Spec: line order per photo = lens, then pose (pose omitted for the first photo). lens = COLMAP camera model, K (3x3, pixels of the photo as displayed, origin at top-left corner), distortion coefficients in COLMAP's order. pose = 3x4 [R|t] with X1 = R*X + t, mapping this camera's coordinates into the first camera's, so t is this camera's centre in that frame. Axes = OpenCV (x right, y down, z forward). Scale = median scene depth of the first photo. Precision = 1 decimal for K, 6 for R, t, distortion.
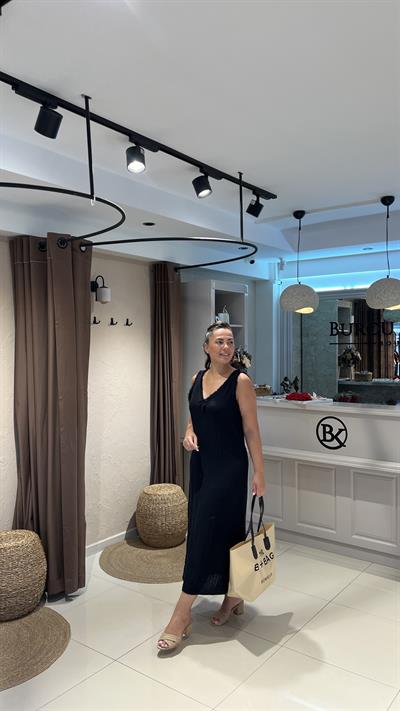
lens RADIAL K [[551.6, 0, 198.9], [0, 551.6, 371.8], [0, 0, 1]] dist [0.076700, -0.111627]
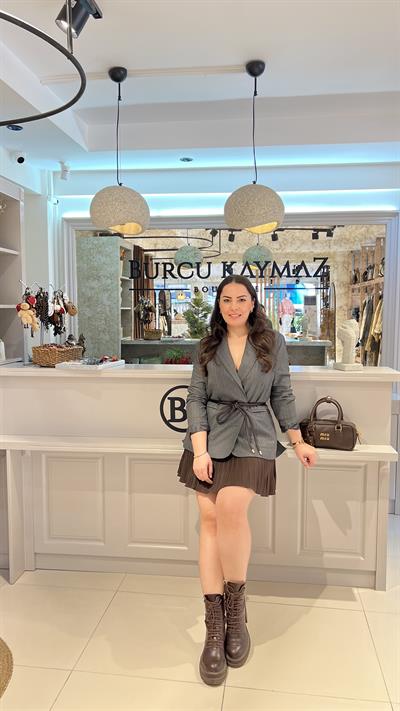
lens RADIAL K [[547.4, 0, 210.3], [0, 547.4, 369.5], [0, 0, 1]] dist [0.070297, -0.109793]
pose [[0.862653, -0.051419, 0.503176, -0.066658], [0.023087, 0.997785, 0.062381, 0.018654], [-0.505269, -0.042196, 0.861930, 0.376347]]
